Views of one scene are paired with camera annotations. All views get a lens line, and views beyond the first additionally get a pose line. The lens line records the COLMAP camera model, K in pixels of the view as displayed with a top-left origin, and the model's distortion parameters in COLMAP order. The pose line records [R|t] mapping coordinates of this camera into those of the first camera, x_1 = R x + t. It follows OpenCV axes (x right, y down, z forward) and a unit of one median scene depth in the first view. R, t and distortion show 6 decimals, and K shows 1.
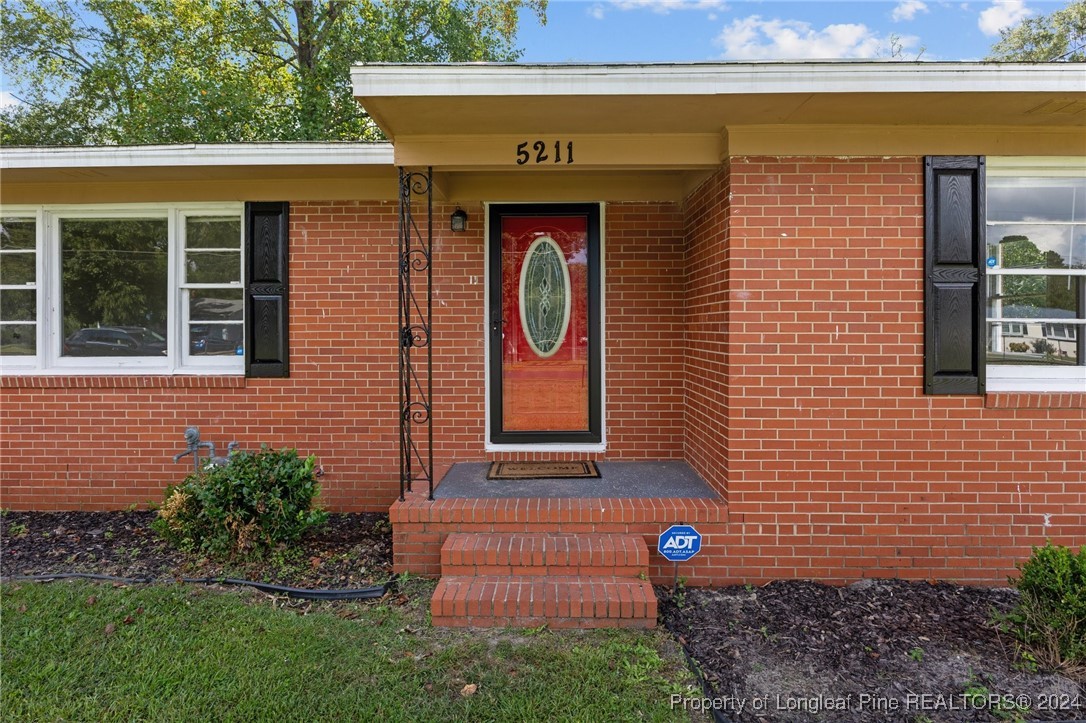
lens RADIAL K [[590.3, 0, 541.9], [0, 590.3, 335.5], [0, 0, 1]] dist [-0.014374, 0.003866]
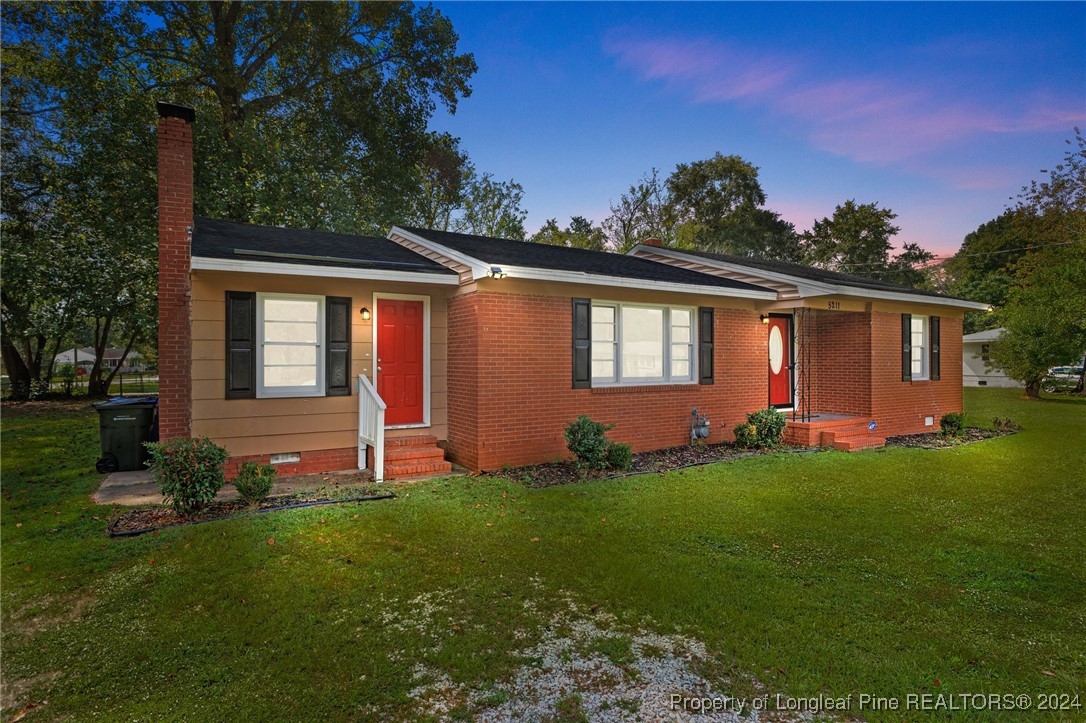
lens RADIAL K [[590.3, 0, 551.4], [0, 590.3, 369.8], [0, 0, 1]] dist [-0.014374, 0.003866]
pose [[0.837136, -0.007378, 0.546945, -2.874899], [0.008023, 0.999967, 0.001209, 0.009941], [-0.546936, 0.003376, 0.837167, -0.726650]]
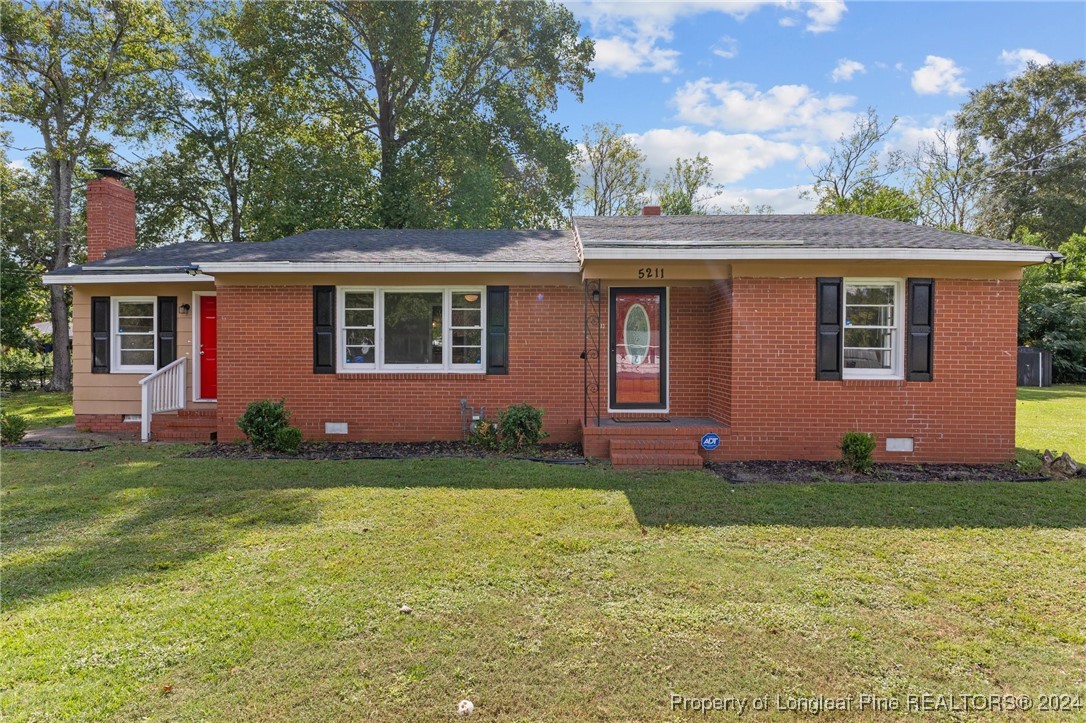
lens RADIAL K [[590.3, 0, 538.2], [0, 590.3, 360.4], [0, 0, 1]] dist [-0.014374, 0.003866]
pose [[0.999962, 0.005834, -0.006533, -0.415792], [-0.005803, 0.999972, 0.004799, 0.017109], [0.006560, -0.004761, 0.999967, -1.283810]]
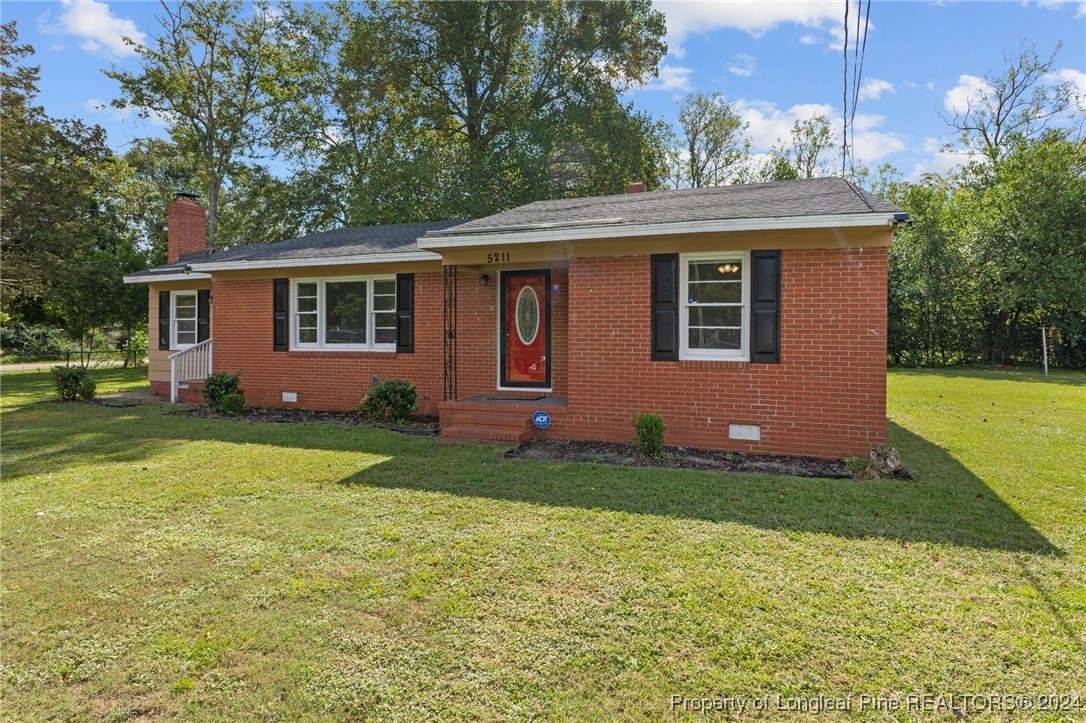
lens RADIAL K [[590.3, 0, 532.5], [0, 590.3, 334.5], [0, 0, 1]] dist [-0.014374, 0.003866]
pose [[0.946591, 0.002679, -0.322426, 0.914297], [-0.003783, 0.999989, -0.002799, 0.008188], [0.322415, 0.003869, 0.946590, -1.227924]]
